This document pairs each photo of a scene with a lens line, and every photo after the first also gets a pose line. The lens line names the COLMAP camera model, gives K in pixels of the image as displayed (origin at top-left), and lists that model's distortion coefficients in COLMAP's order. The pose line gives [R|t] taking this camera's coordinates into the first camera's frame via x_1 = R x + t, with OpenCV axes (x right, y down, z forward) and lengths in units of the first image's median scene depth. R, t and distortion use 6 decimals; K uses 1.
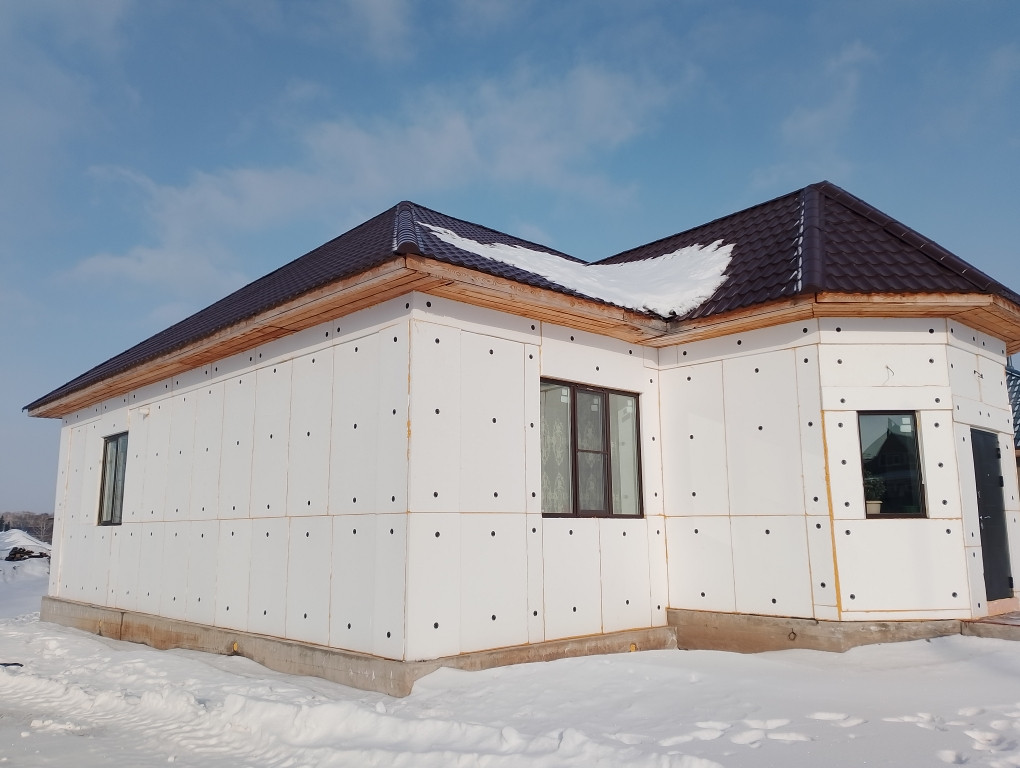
lens RADIAL K [[804.7, 0, 510.0], [0, 804.7, 384.0], [0, 0, 1]] dist [0.100264, -0.198441]
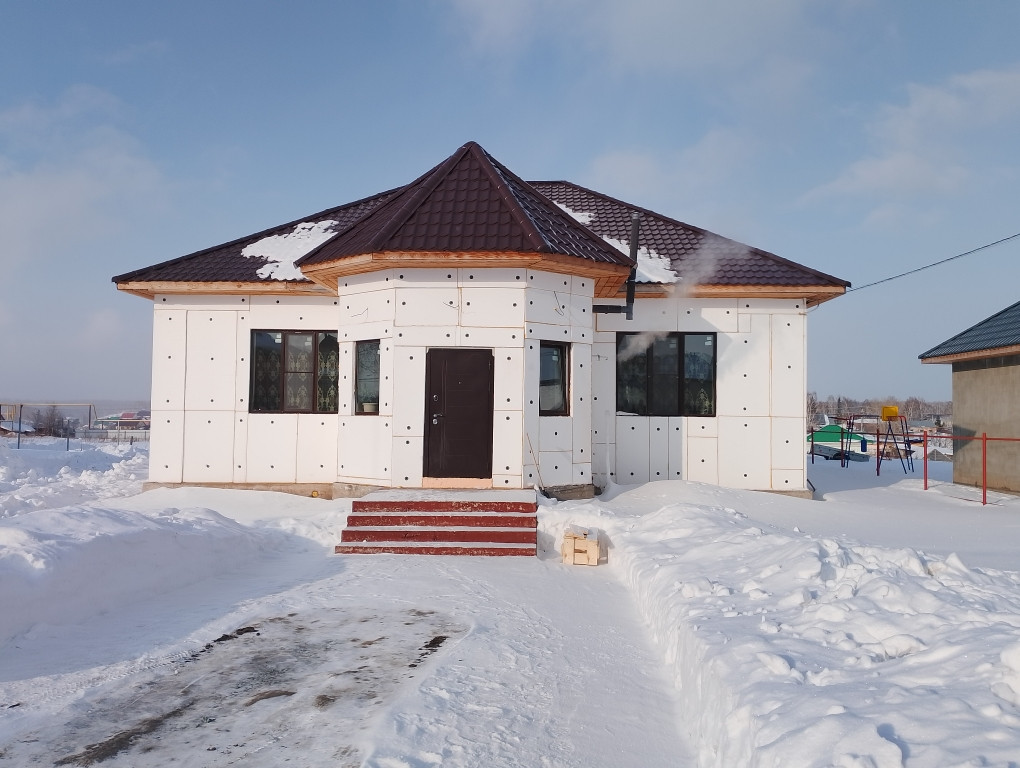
lens RADIAL K [[804.7, 0, 510.0], [0, 804.7, 384.0], [0, 0, 1]] dist [0.100264, -0.198441]
pose [[0.704463, -0.016724, -0.709544, 1.585802], [0.108476, 0.990514, 0.084352, 0.019299], [0.701402, -0.136391, 0.699595, 0.190018]]
